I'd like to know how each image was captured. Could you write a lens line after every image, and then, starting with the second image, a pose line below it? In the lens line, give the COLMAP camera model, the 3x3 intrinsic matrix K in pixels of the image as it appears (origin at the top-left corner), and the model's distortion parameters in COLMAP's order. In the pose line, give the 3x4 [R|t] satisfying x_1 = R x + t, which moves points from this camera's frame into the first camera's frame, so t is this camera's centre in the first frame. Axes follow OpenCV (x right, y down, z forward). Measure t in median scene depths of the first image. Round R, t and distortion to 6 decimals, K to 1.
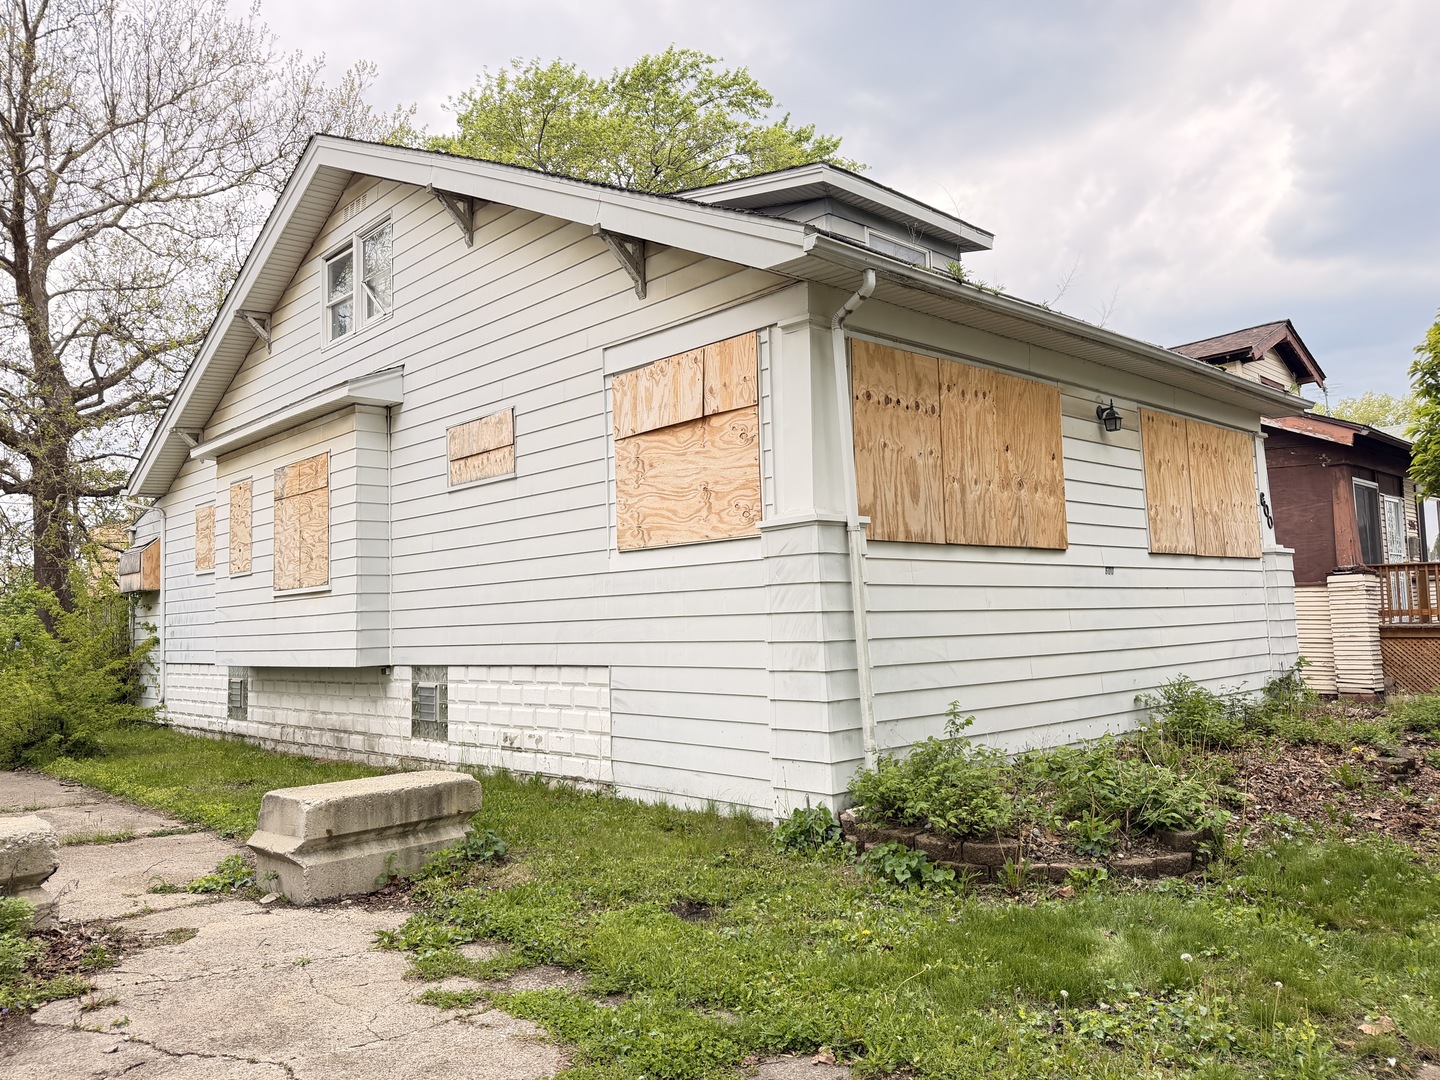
lens RADIAL K [[1062.4, 0, 720.0], [0, 1062.4, 540.0], [0, 0, 1]] dist [0.122859, -0.154131]
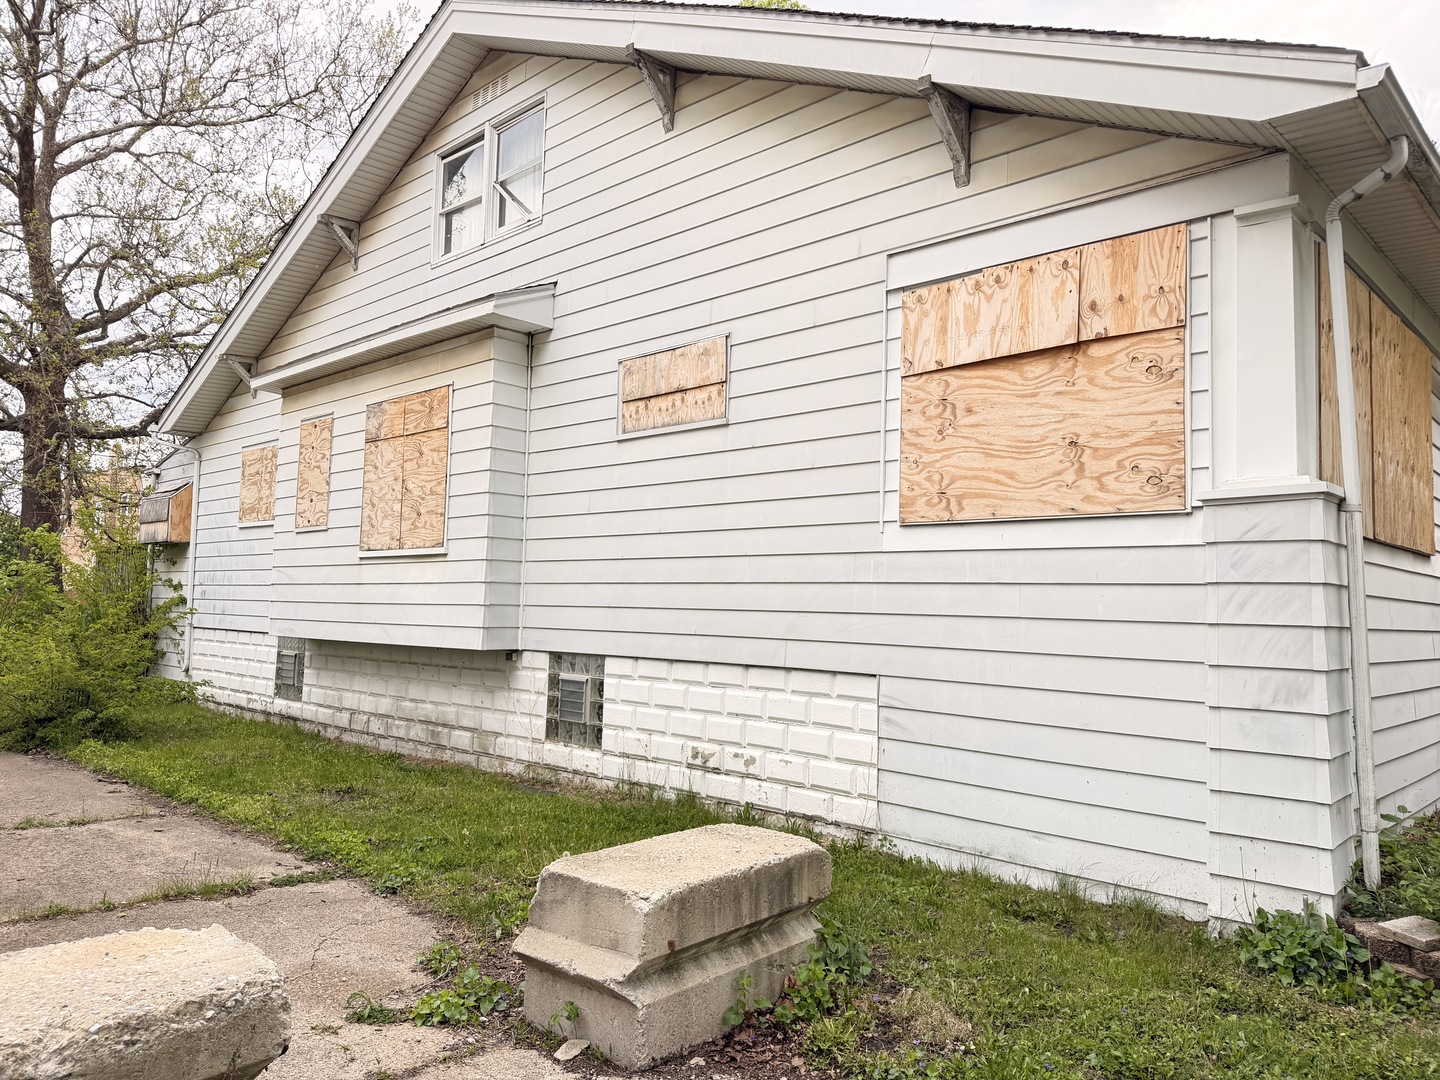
lens RADIAL K [[1006.6, 0, 720.0], [0, 1006.6, 540.0], [0, 0, 1]] dist [0.140829, -0.187321]
pose [[0.996773, 0.059391, 0.054006, -0.214539], [-0.059839, 0.998185, 0.006732, 0.020263], [-0.053508, -0.009942, 0.998518, 0.239059]]
